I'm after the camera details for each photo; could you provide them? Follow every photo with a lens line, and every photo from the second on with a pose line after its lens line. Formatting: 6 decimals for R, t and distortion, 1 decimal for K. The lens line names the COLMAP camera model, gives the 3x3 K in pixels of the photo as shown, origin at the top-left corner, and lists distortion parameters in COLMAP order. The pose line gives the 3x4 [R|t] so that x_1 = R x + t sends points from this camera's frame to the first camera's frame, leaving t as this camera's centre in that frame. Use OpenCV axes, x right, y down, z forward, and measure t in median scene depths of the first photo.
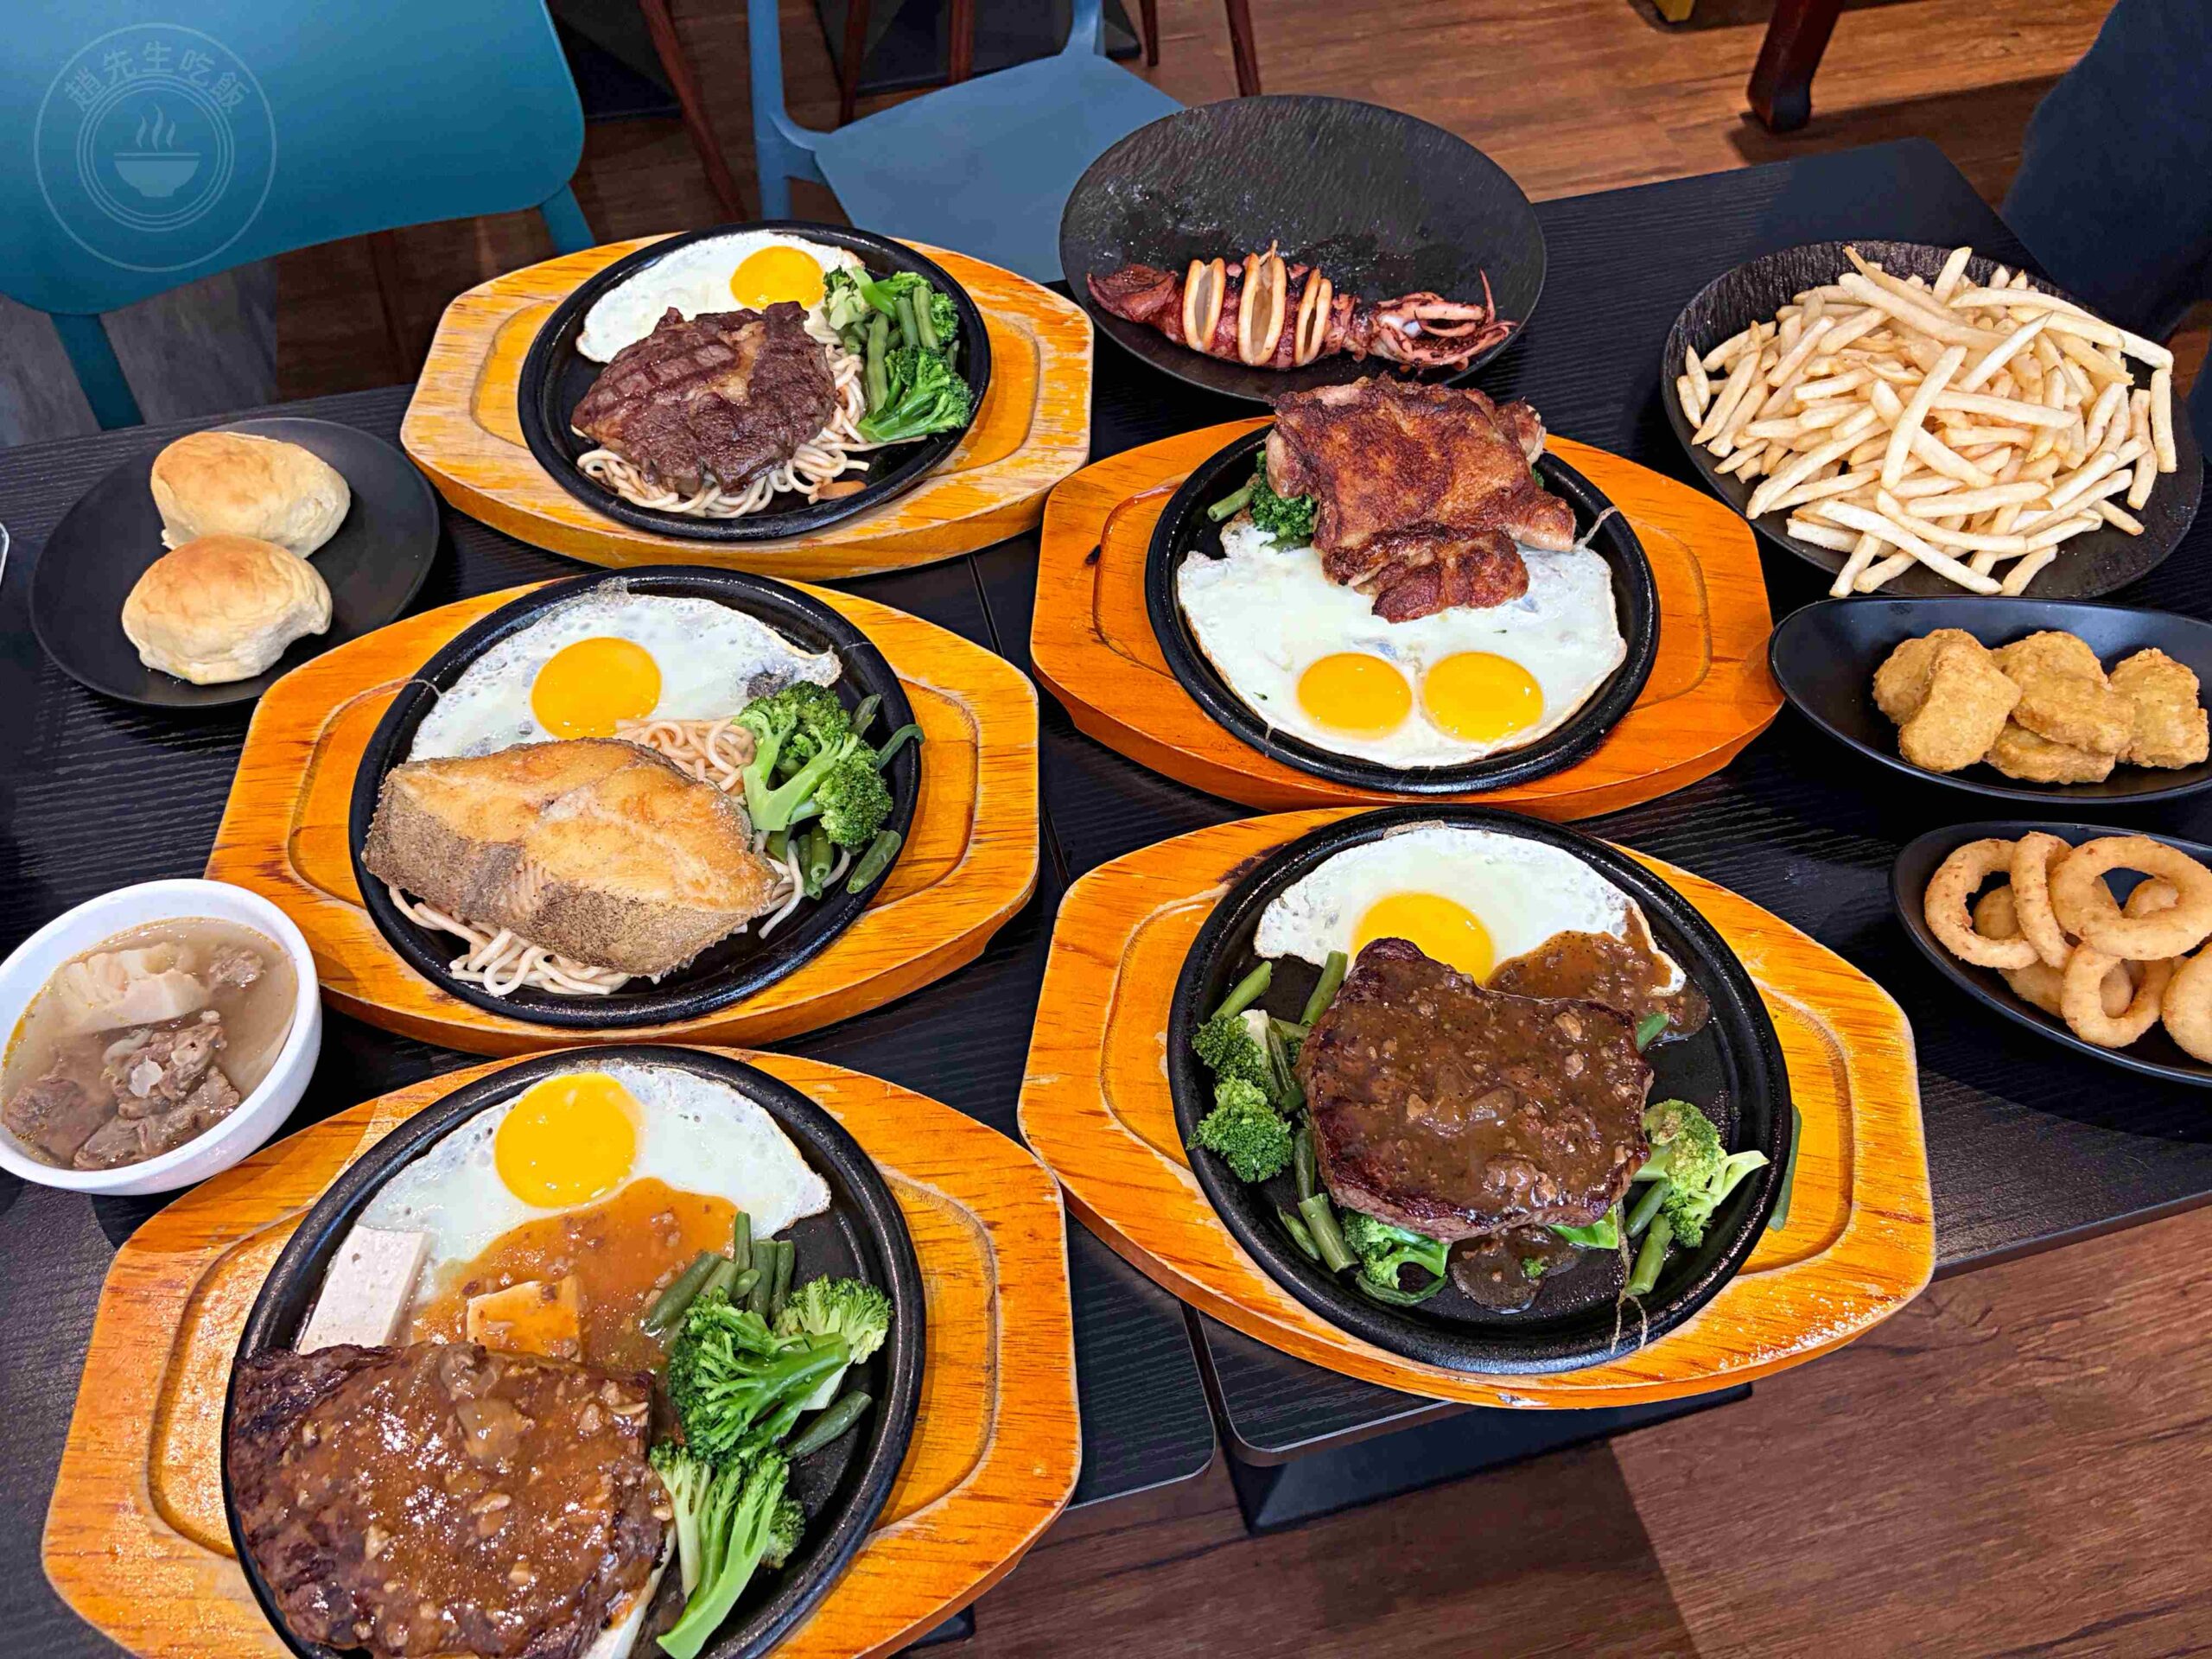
lens RADIAL K [[1668.7, 0, 1105.7], [0, 1668.7, 836.3], [0, 0, 1]] dist [-0.001941, 0.000779]
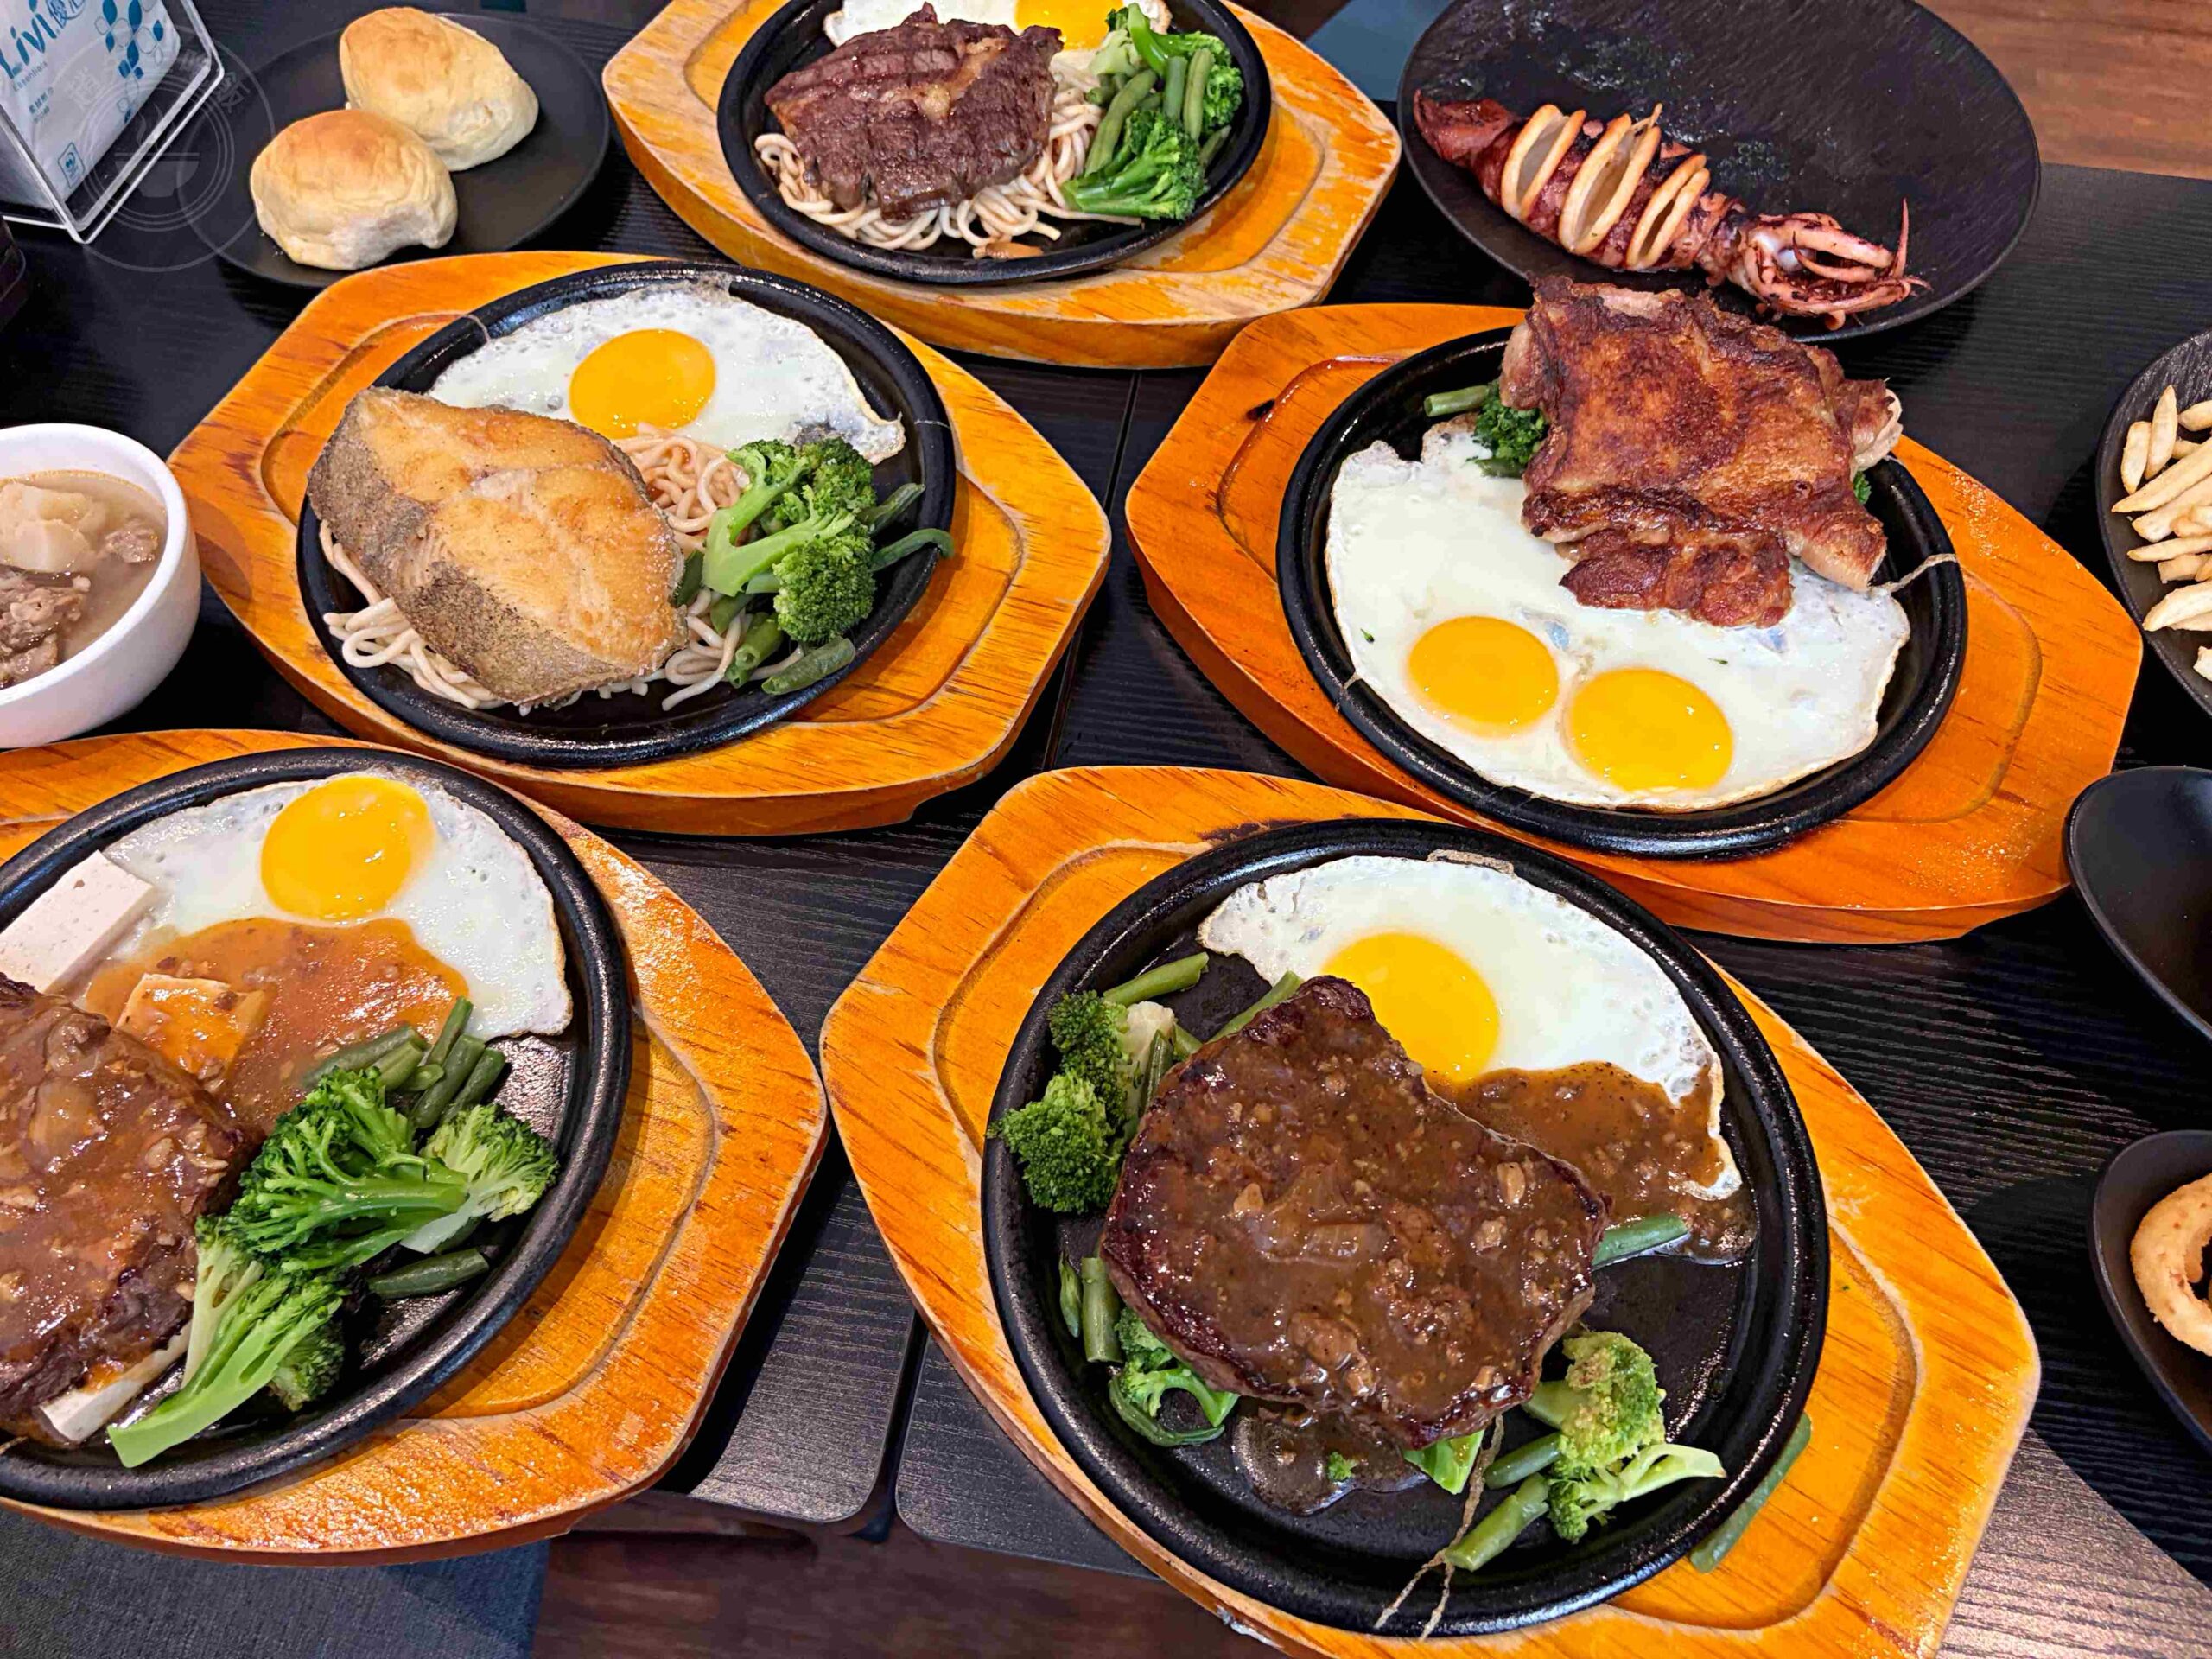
lens RADIAL K [[1668.7, 0, 1112.7], [0, 1668.7, 826.7], [0, 0, 1]] dist [-0.001941, 0.000779]
pose [[0.910592, 0.343662, -0.229605, 0.207676], [-0.333306, 0.939093, 0.083729, -0.028229], [0.244395, 0.000286, 0.969676, 0.236921]]
